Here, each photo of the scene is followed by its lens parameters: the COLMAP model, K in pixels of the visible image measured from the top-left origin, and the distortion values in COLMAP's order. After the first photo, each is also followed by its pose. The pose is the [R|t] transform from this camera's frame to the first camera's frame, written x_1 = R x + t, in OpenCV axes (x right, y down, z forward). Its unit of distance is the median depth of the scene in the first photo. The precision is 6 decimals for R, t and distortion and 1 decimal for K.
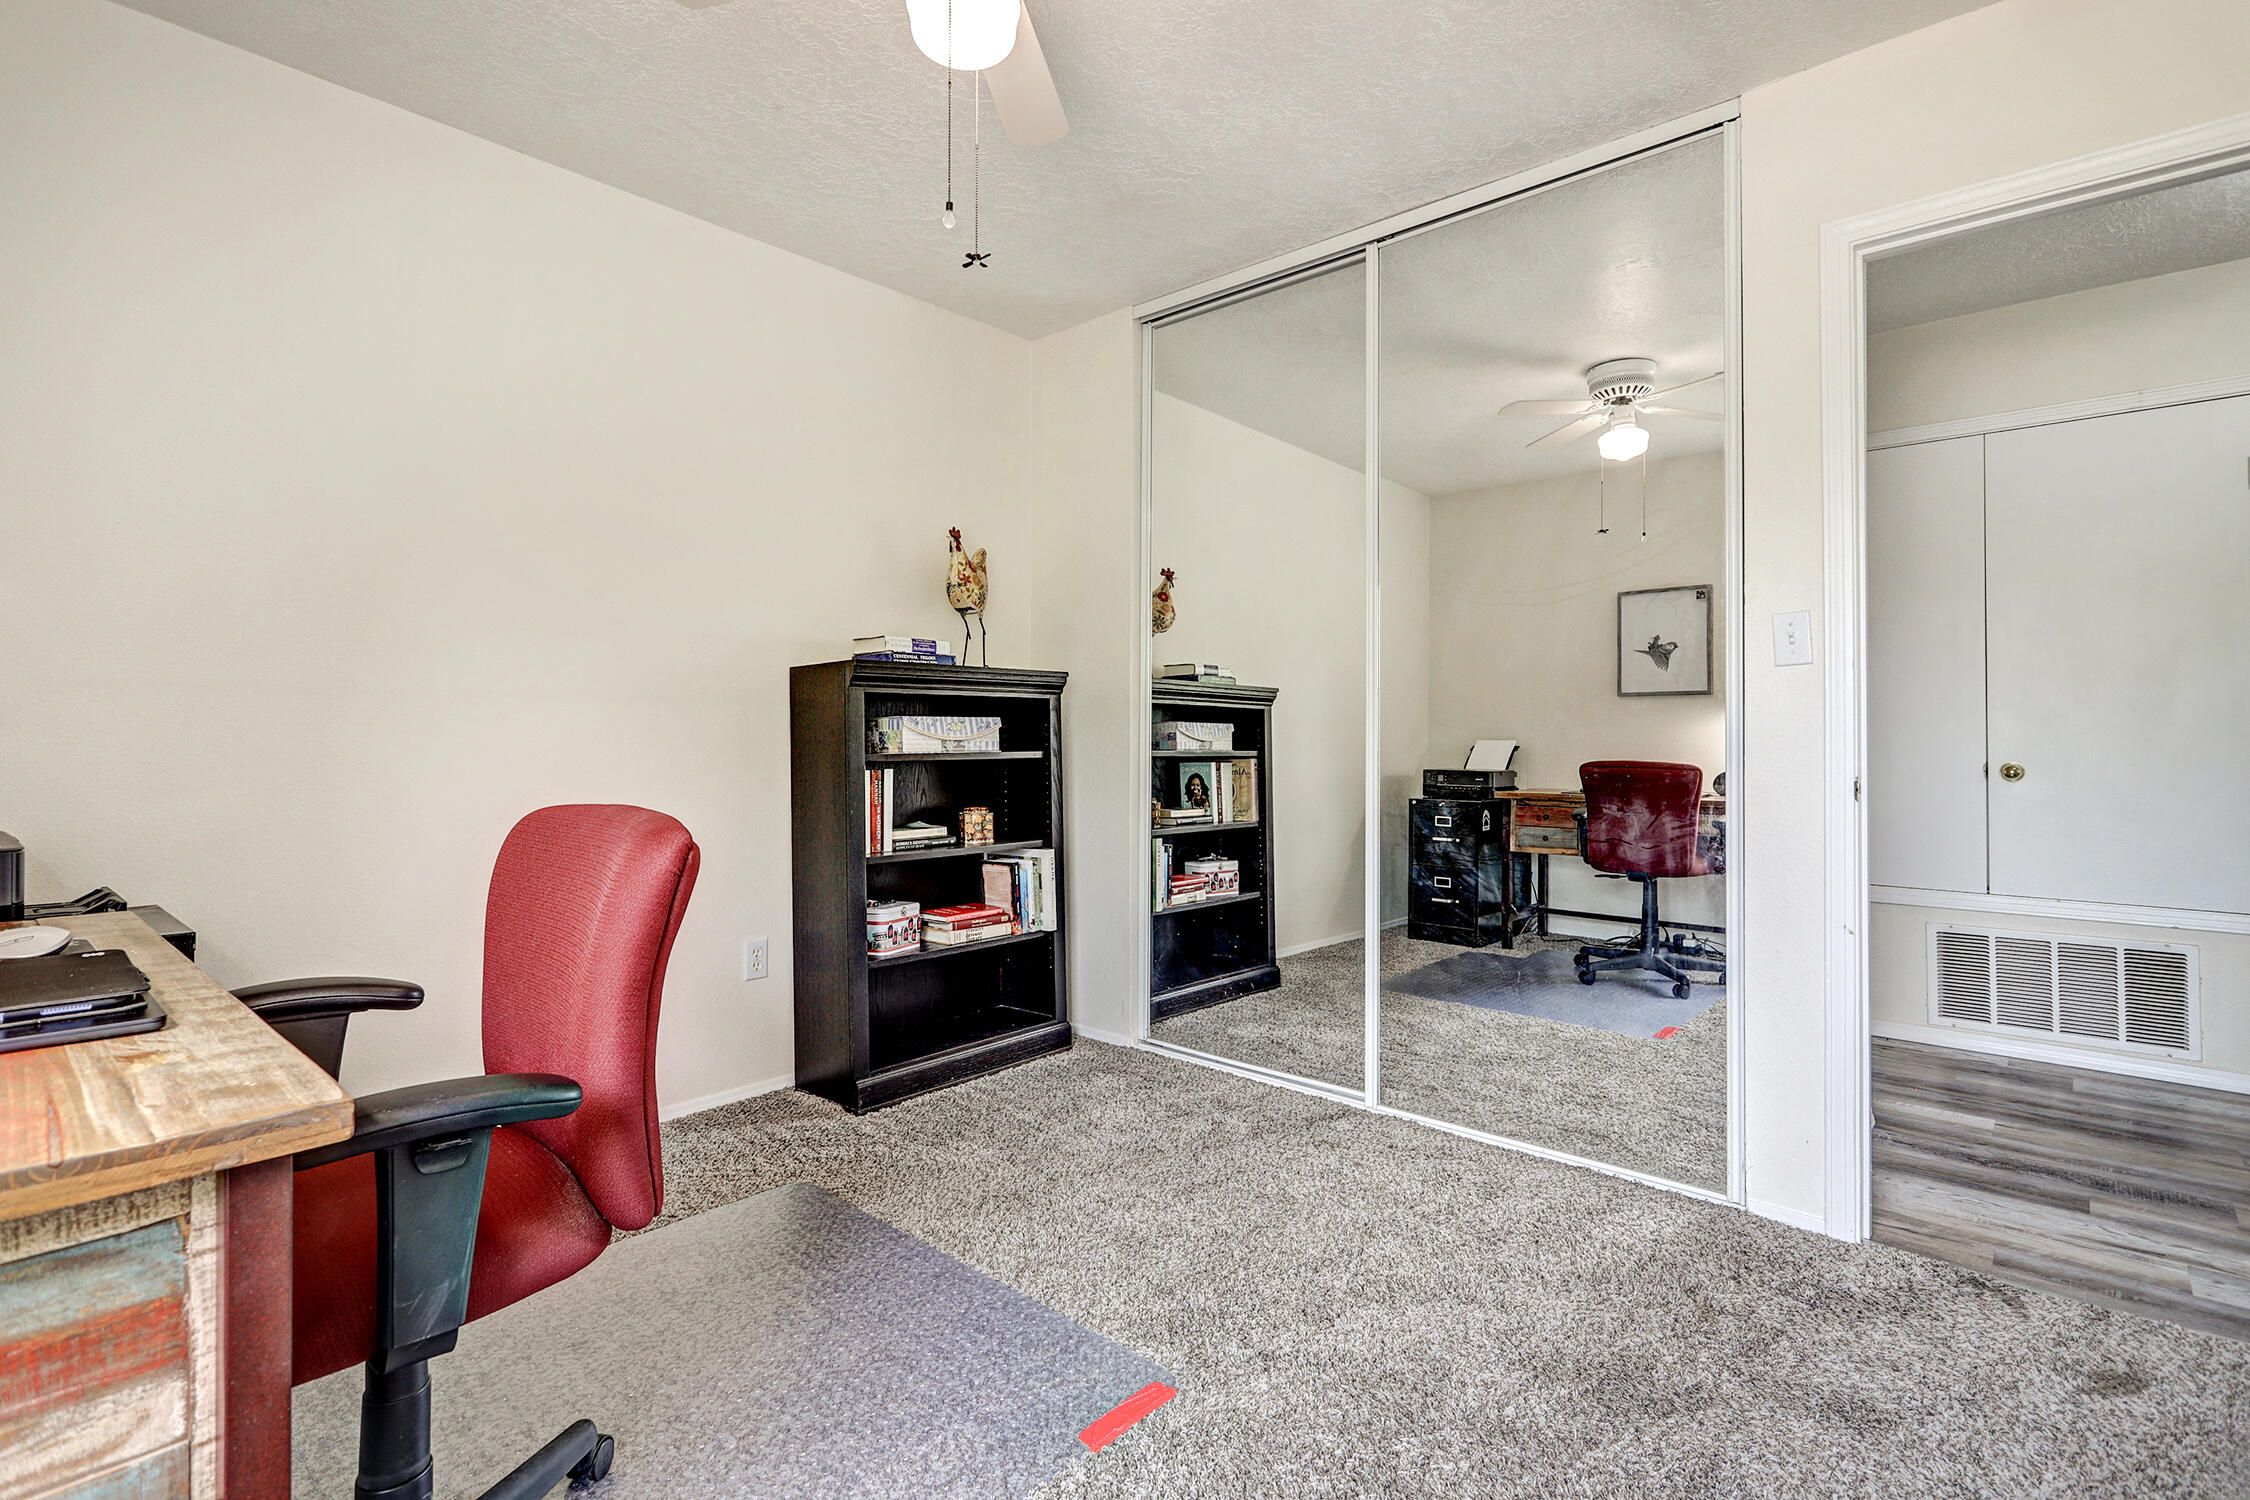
lens RADIAL K [[1058.2, 0, 1130.3], [0, 1058.2, 738.5], [0, 0, 1]] dist [-0.005582, 0.000170]
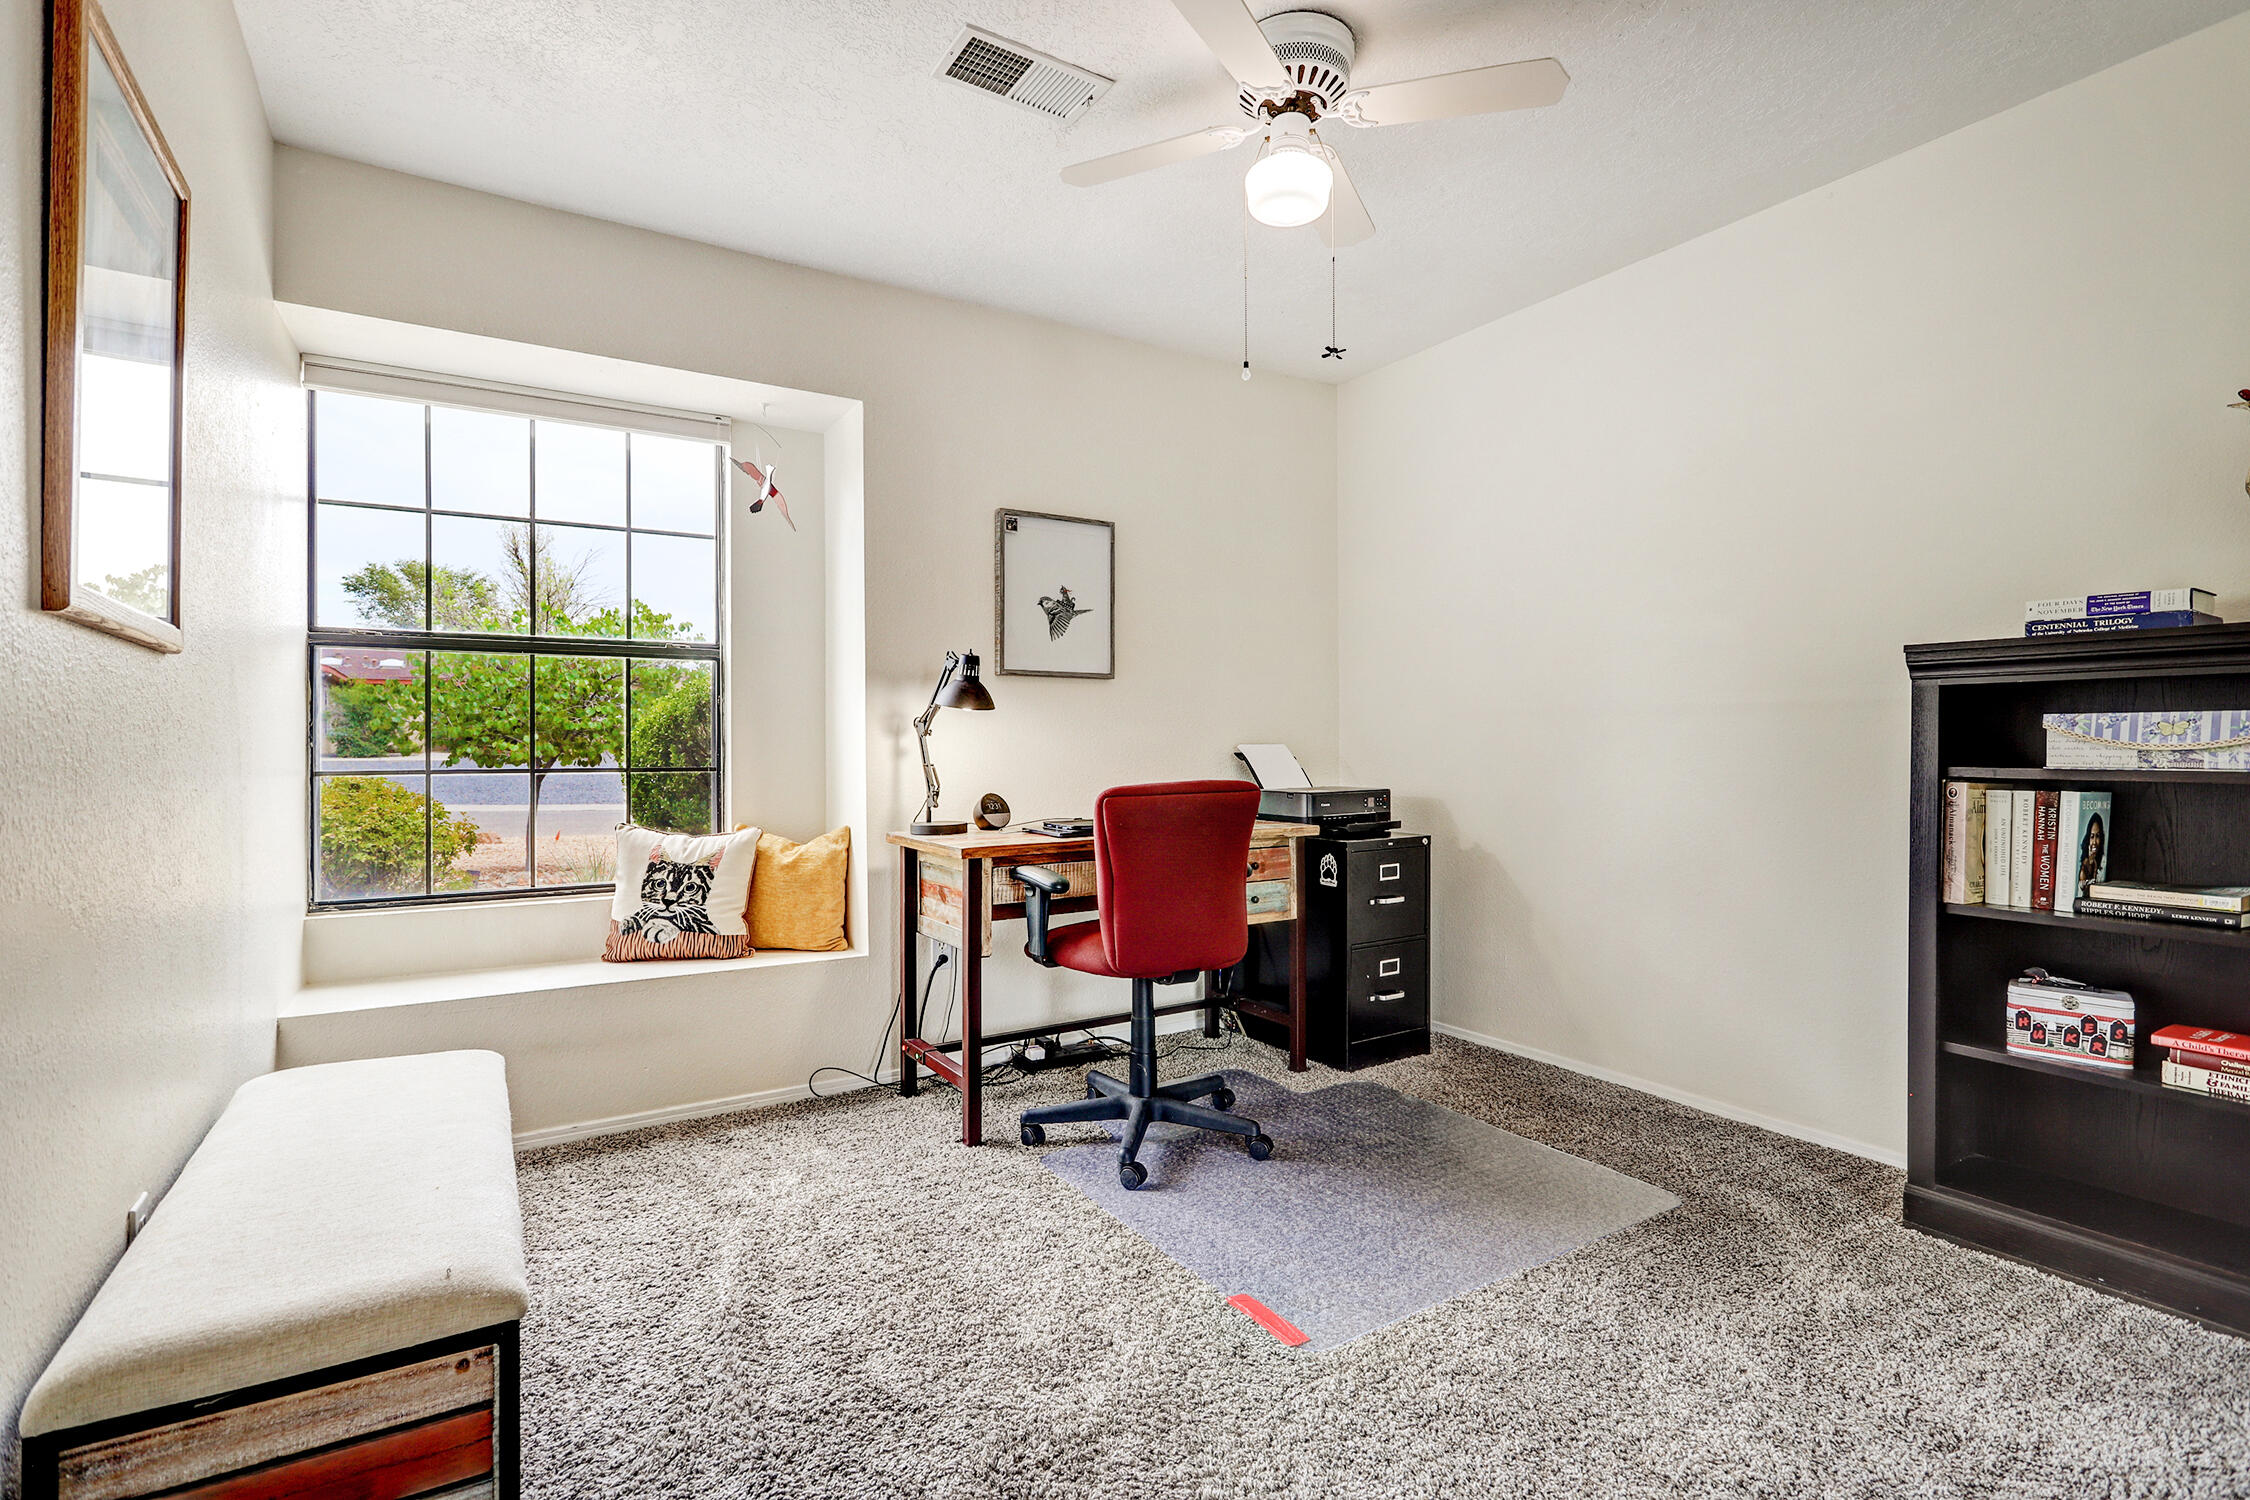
lens RADIAL K [[1058.2, 0, 1126.3], [0, 1058.2, 756.0], [0, 0, 1]] dist [-0.005582, 0.000170]
pose [[-0.305226, 0.005694, -0.952263, 0.607996], [0.000688, 0.999983, 0.005758, 0.001235], [0.952280, 0.001103, -0.305224, 0.625386]]
